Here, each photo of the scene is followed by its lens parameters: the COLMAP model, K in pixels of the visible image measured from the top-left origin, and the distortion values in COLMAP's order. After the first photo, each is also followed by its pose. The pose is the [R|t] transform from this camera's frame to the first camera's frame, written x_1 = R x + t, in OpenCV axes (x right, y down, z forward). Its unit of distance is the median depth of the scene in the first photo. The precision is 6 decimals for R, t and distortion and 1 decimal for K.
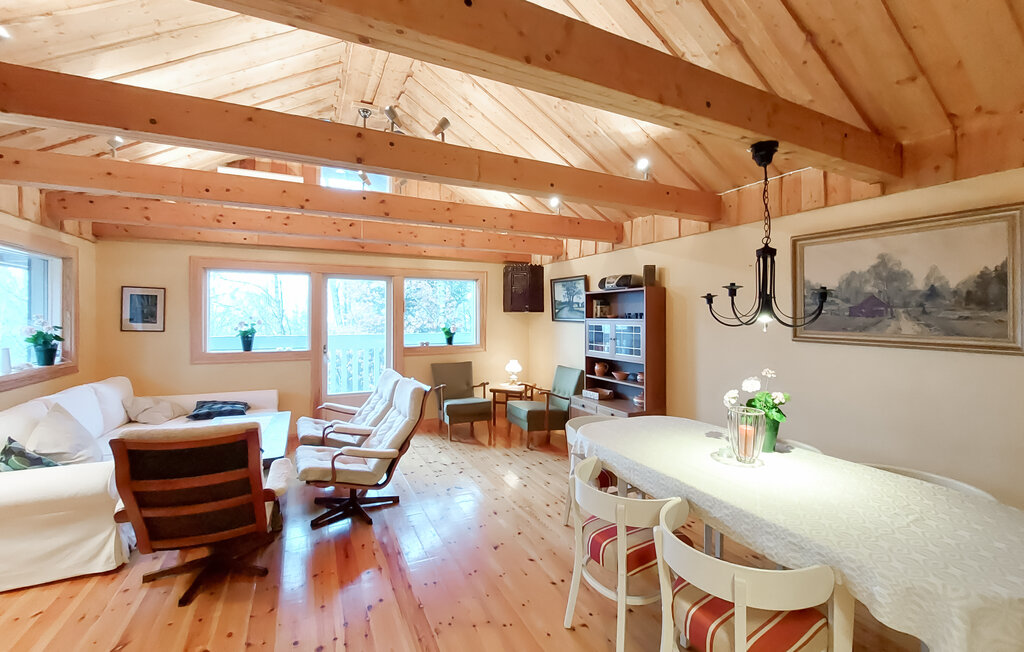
lens RADIAL K [[422.1, 0, 512.0], [0, 422.1, 326.0], [0, 0, 1]] dist [-0.023936, -0.000047]
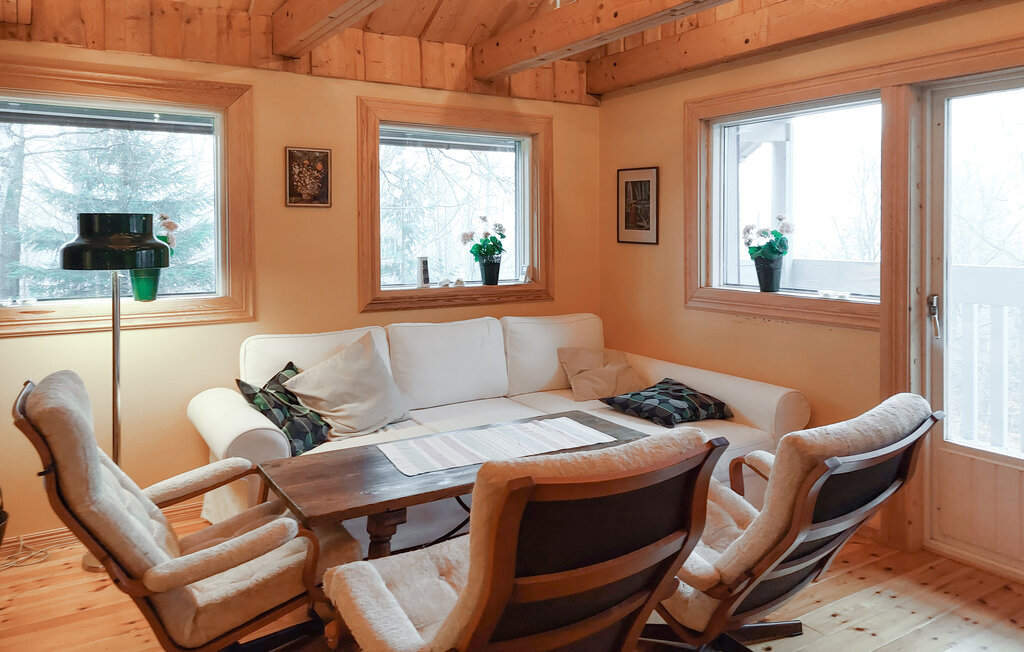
lens RADIAL K [[753.8, 0, 513.7], [0, 753.8, 276.9], [0, 0, 1]] dist [0.004224, 0.001317]
pose [[0.112709, 0.057942, -0.991937, 0.185268], [-0.022382, 0.998193, 0.055764, 0.005548], [0.993376, 0.015916, 0.113802, 0.773914]]
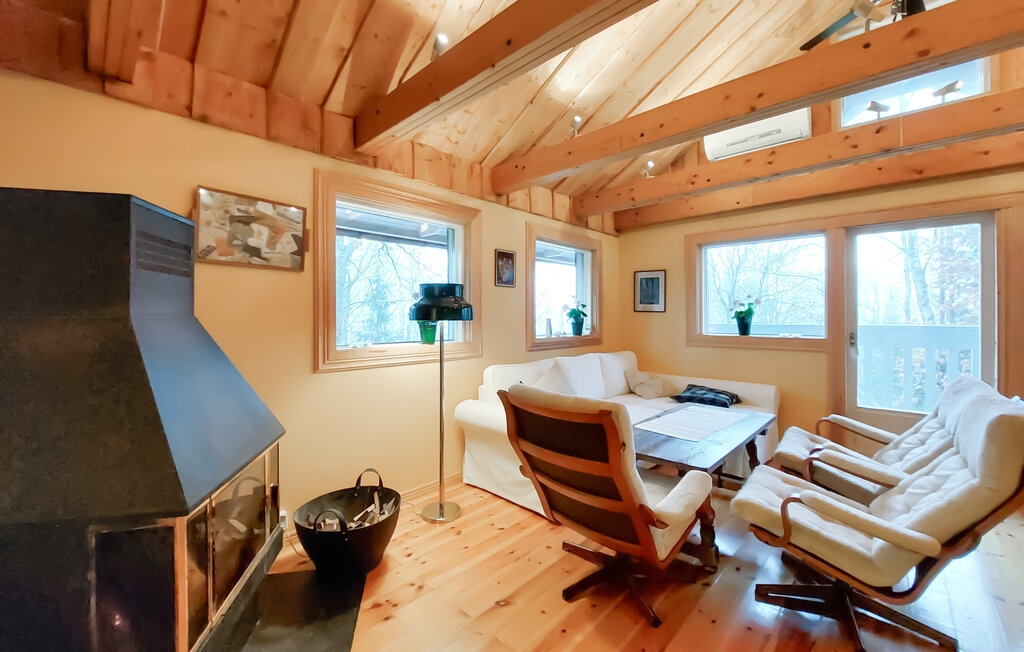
lens RADIAL K [[411.5, 0, 508.6], [0, 411.5, 316.5], [0, 0, 1]] dist [-0.001064, -0.000206]
pose [[0.345306, -0.003888, -0.938482, -0.010134], [-0.020478, 0.999722, -0.011677, 0.050489], [0.938267, 0.023250, 0.345131, 0.314626]]
